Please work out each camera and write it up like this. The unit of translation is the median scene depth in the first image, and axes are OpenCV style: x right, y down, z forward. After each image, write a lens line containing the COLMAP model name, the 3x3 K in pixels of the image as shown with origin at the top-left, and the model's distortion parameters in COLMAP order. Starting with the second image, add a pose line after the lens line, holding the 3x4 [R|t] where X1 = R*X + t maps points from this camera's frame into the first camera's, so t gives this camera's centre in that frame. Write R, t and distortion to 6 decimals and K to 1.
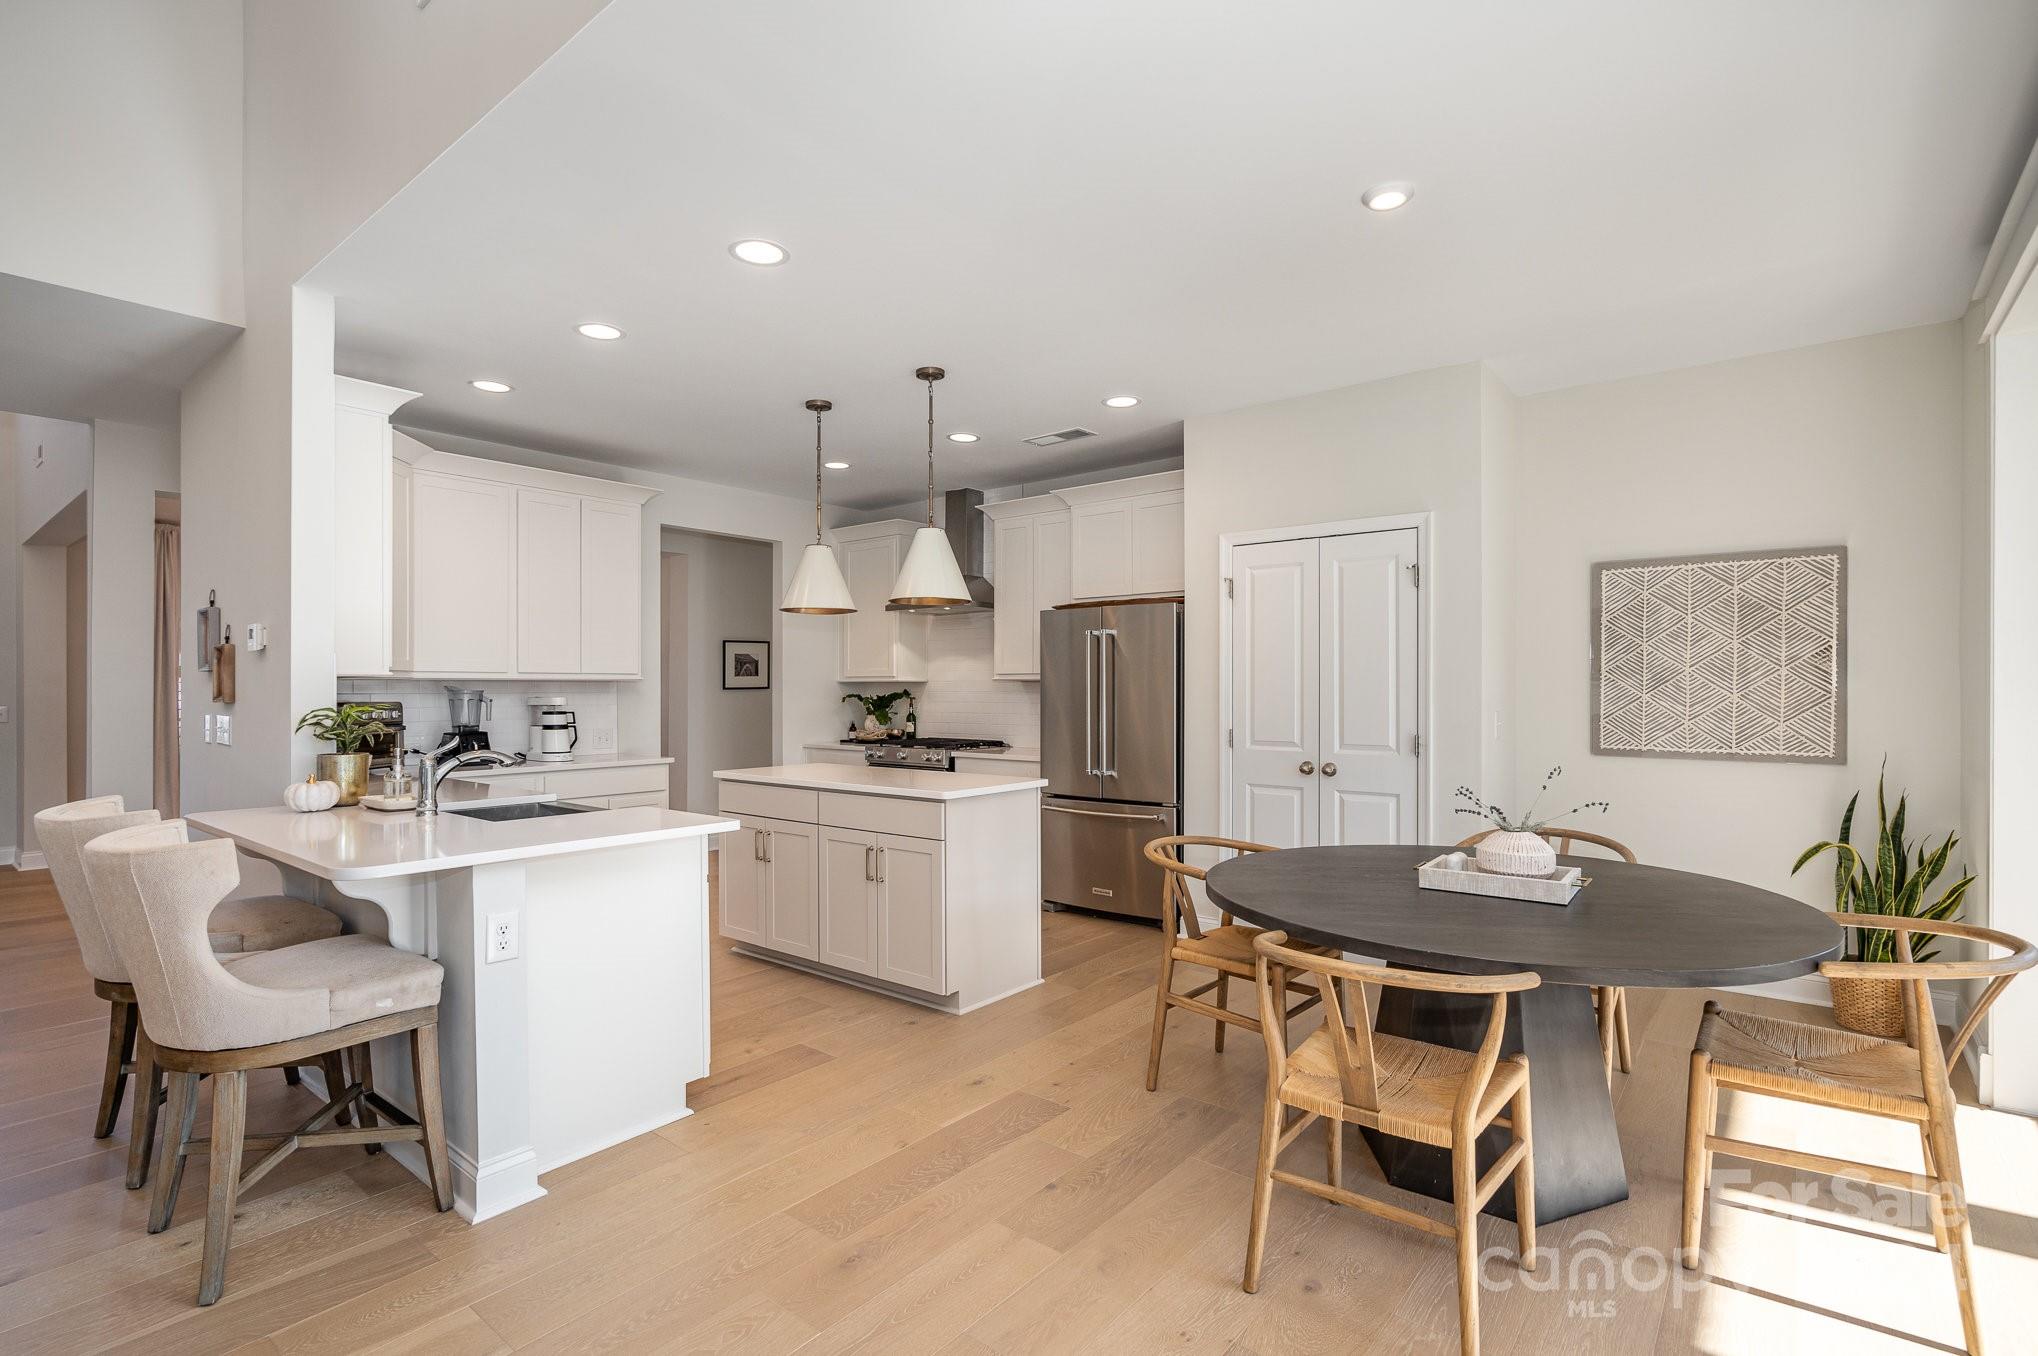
lens RADIAL K [[959.2, 0, 1019.2], [0, 959.2, 680.0], [0, 0, 1]] dist [0.000508, 0.002011]
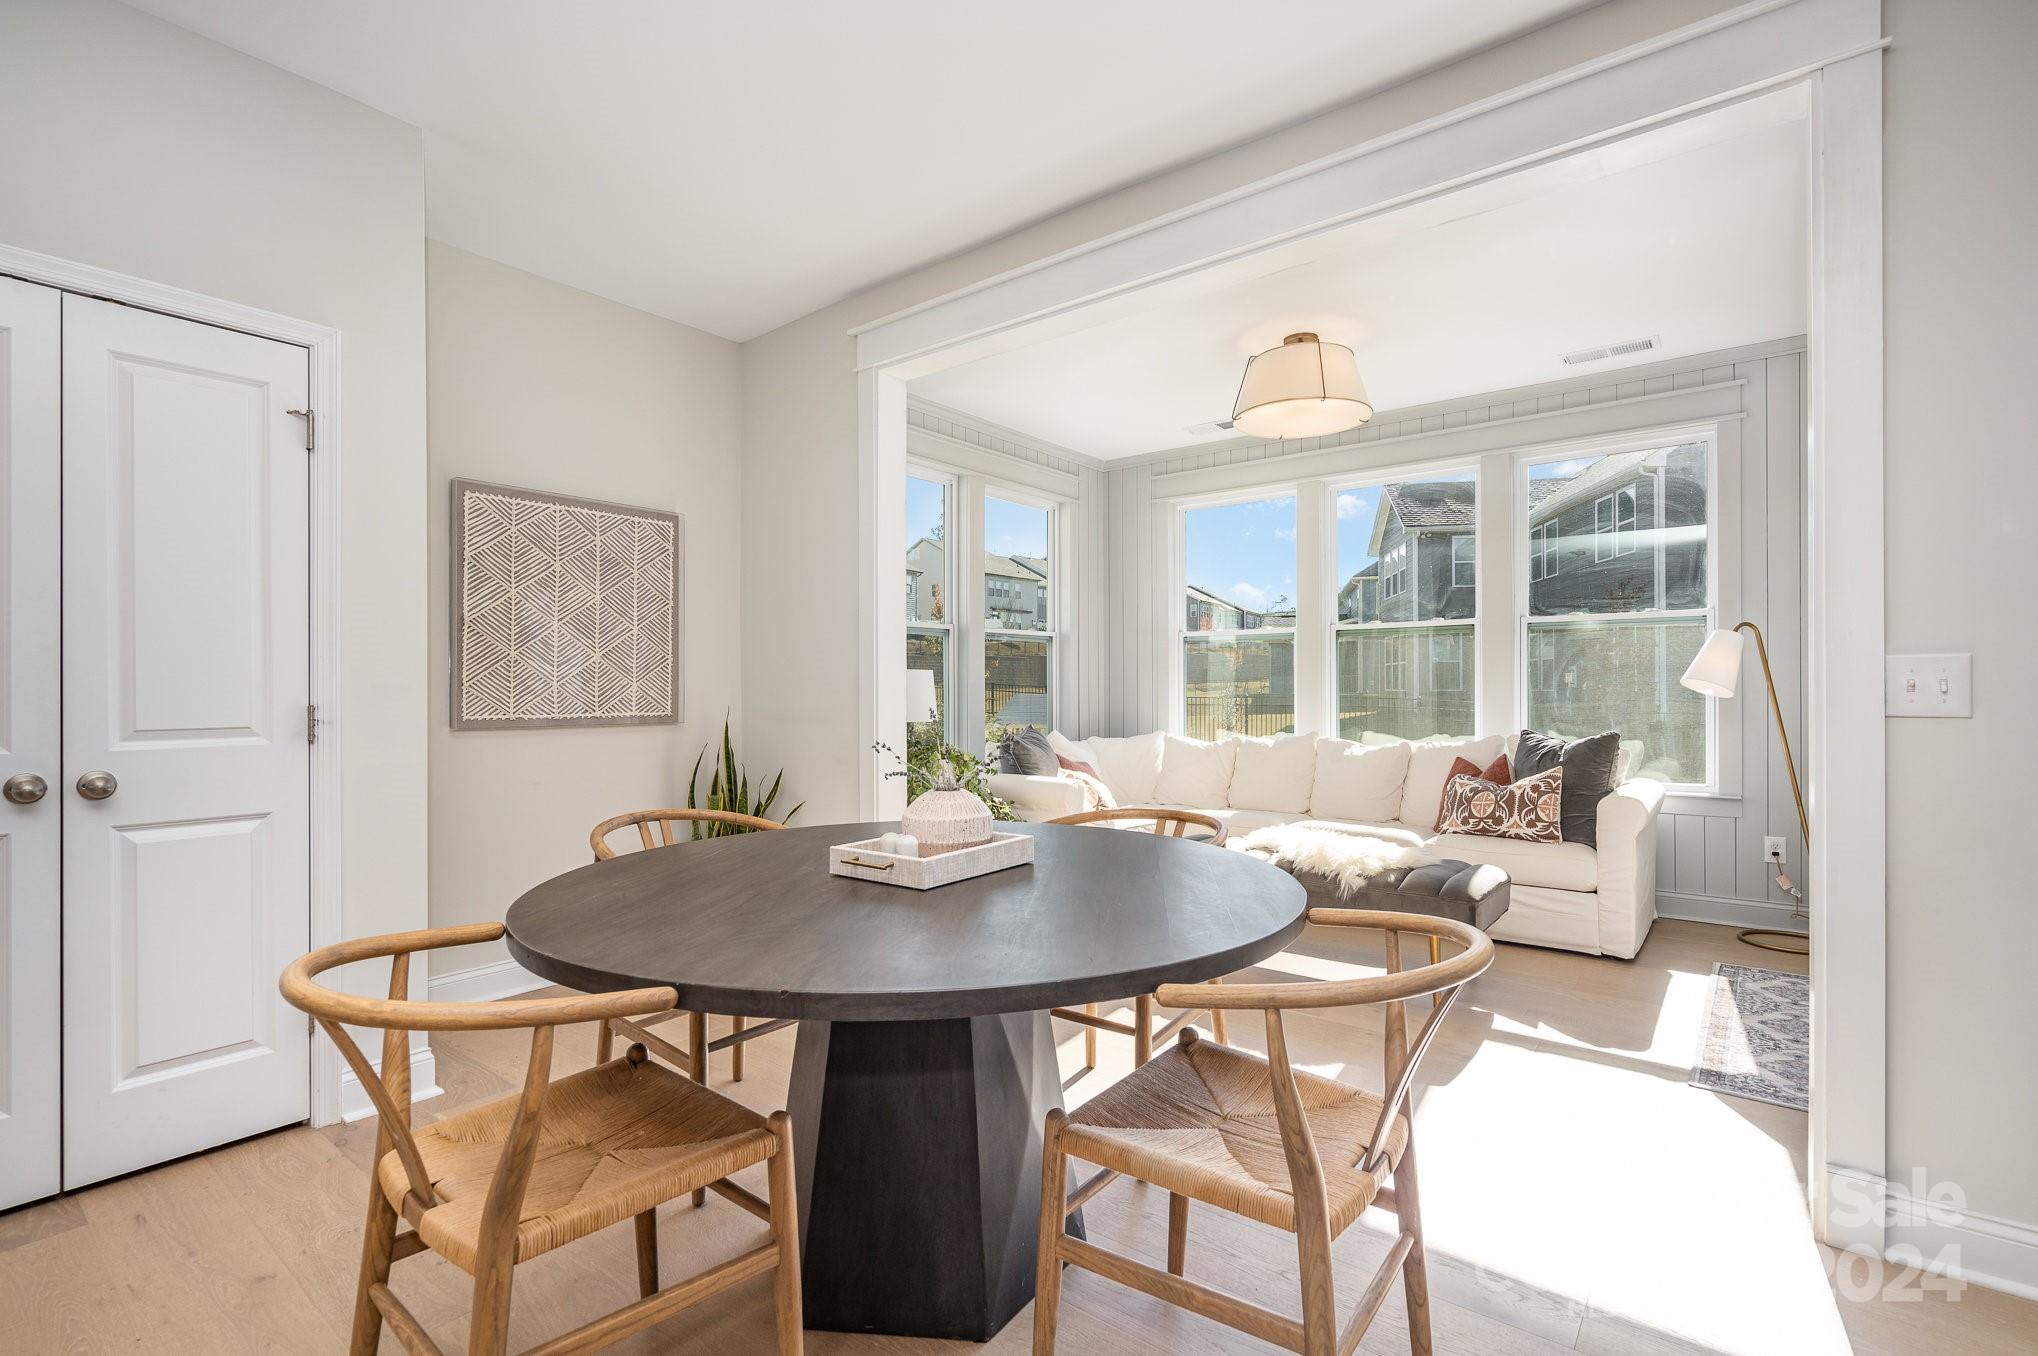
lens RADIAL K [[932.8, 0, 1017.8], [0, 932.8, 684.7], [0, 0, 1]] dist [0.004903, 0.000305]
pose [[-0.017788, 0.006837, 0.999818, -0.157926], [0.004820, 0.999966, -0.006753, 0.051064], [-0.999830, 0.004699, -0.017820, 0.585521]]
